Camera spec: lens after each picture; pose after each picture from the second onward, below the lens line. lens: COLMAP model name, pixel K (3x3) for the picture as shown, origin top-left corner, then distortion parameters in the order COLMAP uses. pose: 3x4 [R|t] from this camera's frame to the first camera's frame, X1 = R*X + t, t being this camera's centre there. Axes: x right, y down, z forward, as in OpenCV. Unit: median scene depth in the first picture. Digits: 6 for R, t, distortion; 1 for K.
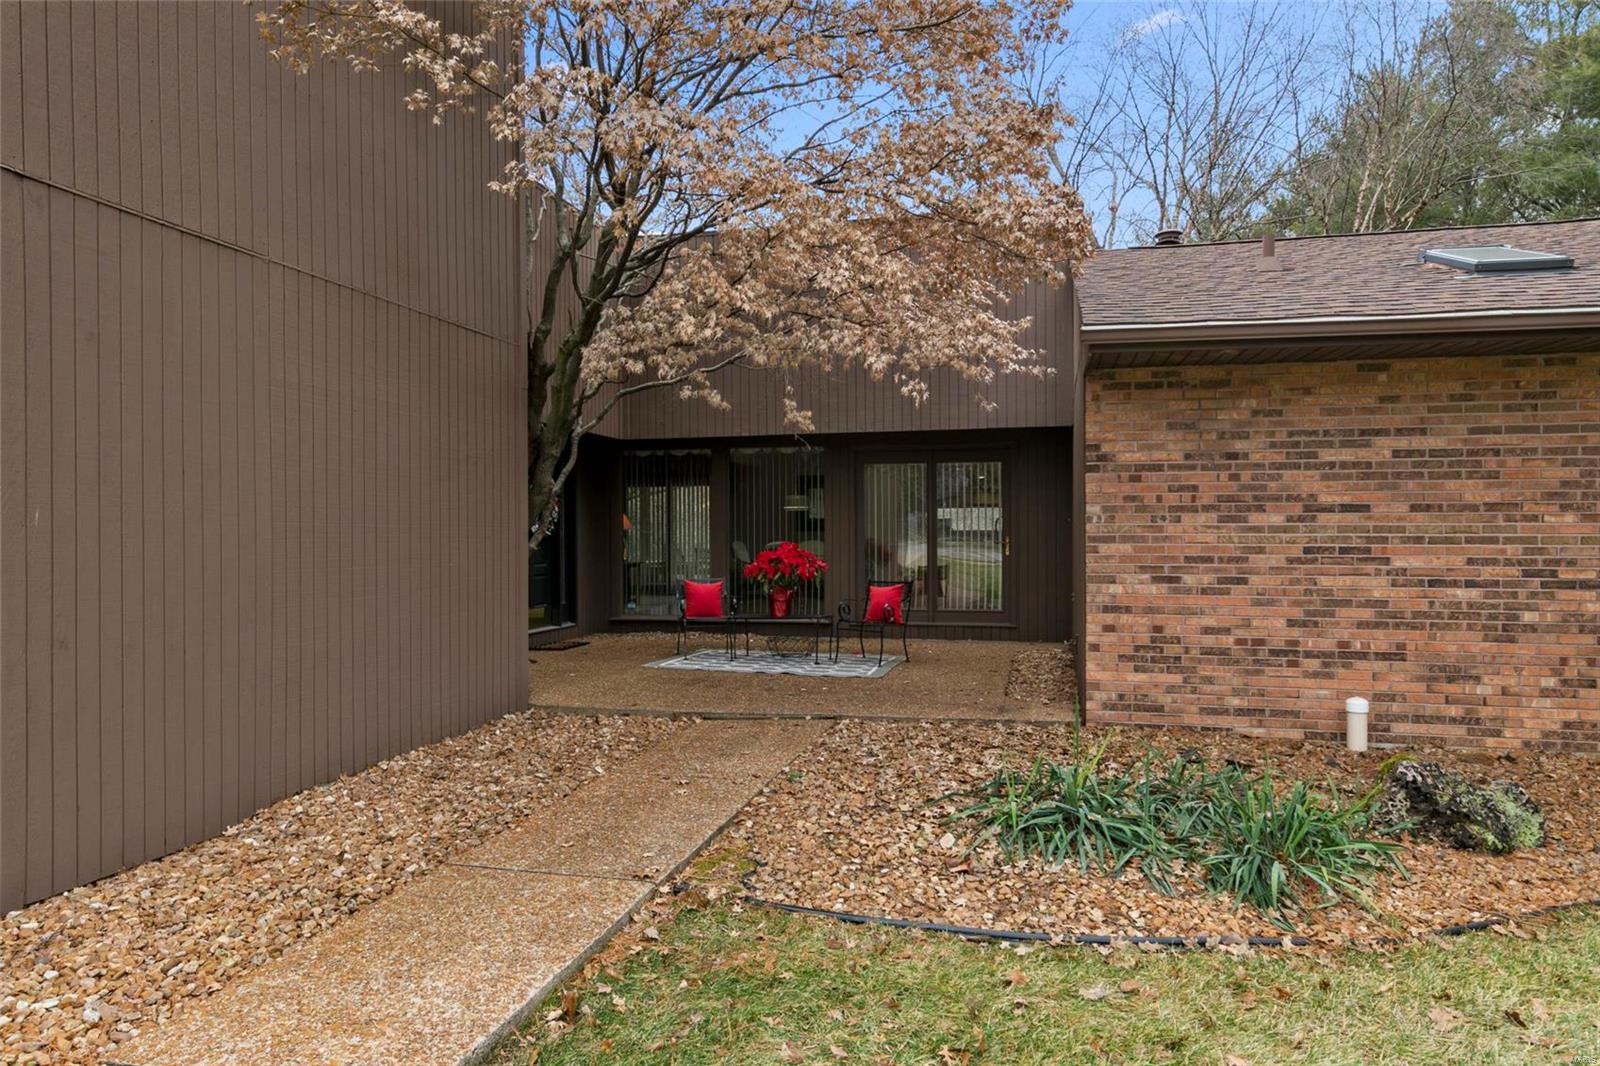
lens RADIAL K [[1055.4, 0, 800.0], [0, 1055.4, 533.0], [0, 0, 1]] dist [0.005378, 0.000300]
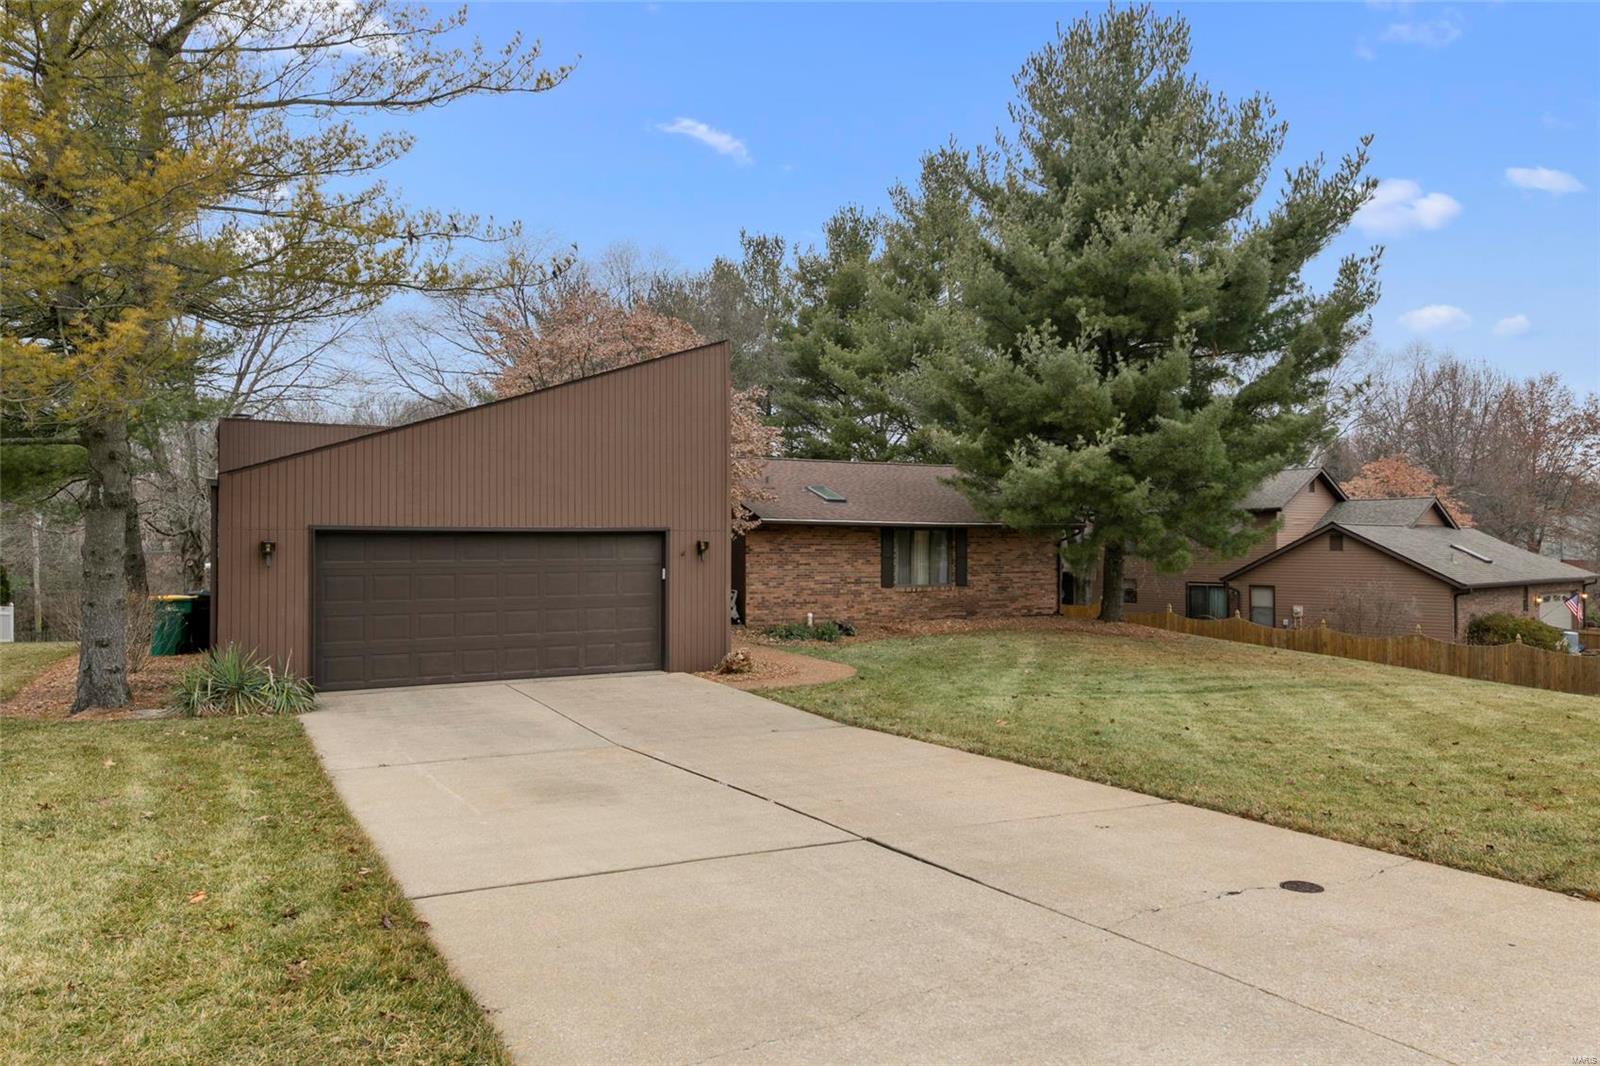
lens RADIAL K [[1055.4, 0, 800.0], [0, 1055.4, 533.0], [0, 0, 1]] dist [0.005378, 0.000300]
pose [[0.739967, 0.009874, 0.672571, -2.048407], [0.001353, 0.999868, -0.016167, -0.074236], [-0.672642, 0.012873, 0.739856, -1.794868]]
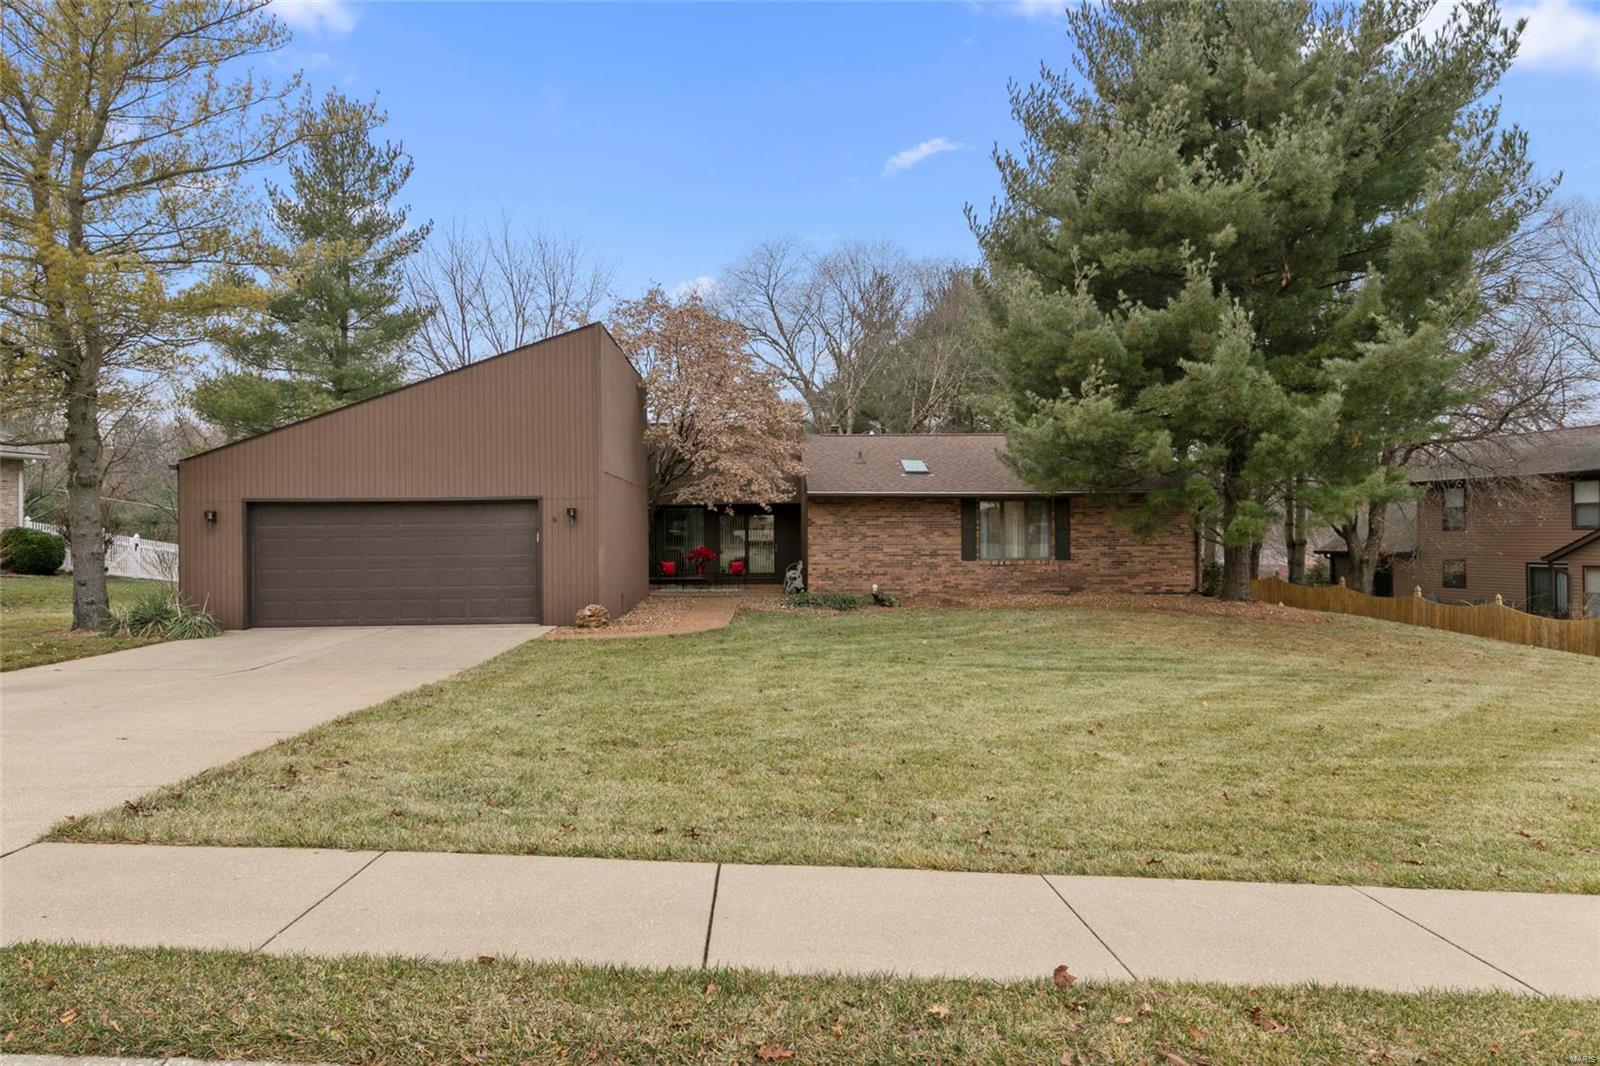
lens RADIAL K [[990.0, 0, 803.0], [0, 990.0, 537.4], [0, 0, 1]] dist [-0.005988, 0.000193]
pose [[0.962444, -0.005529, 0.271423, -0.706991], [0.006778, 0.999970, -0.003663, -0.007692], [-0.271394, 0.005365, 0.962453, -2.398379]]
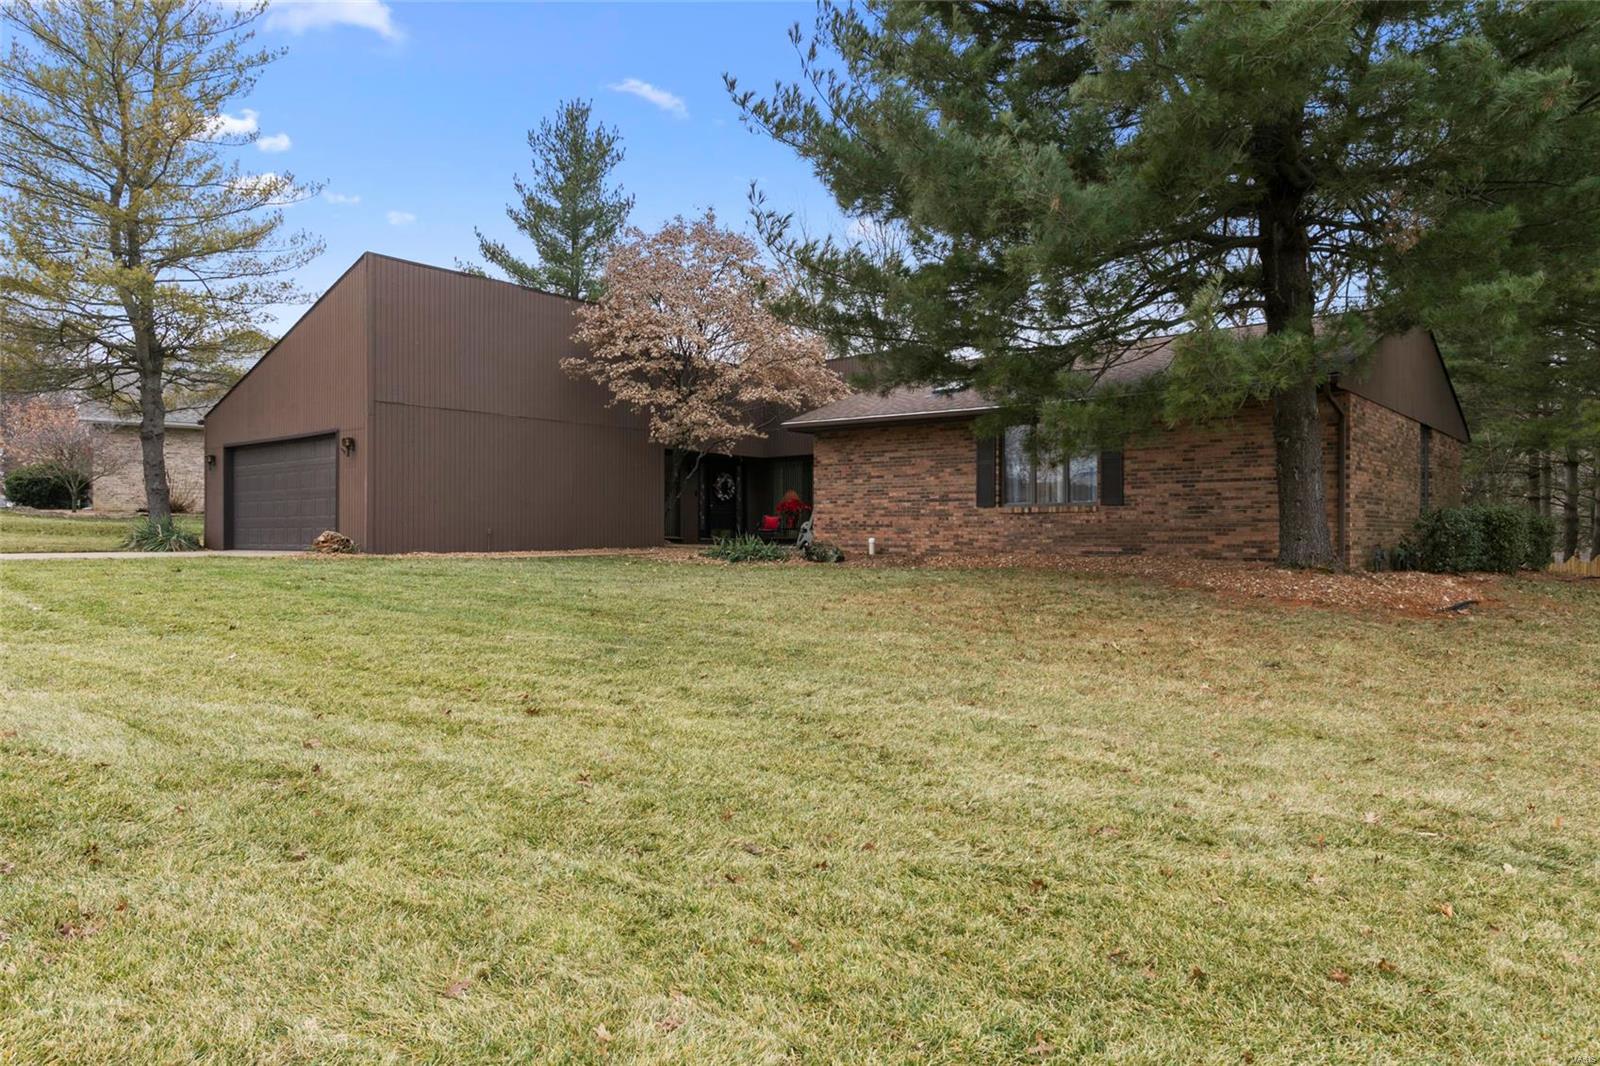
lens RADIAL K [[1055.4, 0, 800.0], [0, 1055.4, 533.0], [0, 0, 1]] dist [0.005378, 0.000300]
pose [[0.893201, 0.004151, -0.449639, 1.664869], [-0.009096, 0.999920, -0.008838, 0.164346], [0.449566, 0.011984, 0.893167, -1.777155]]
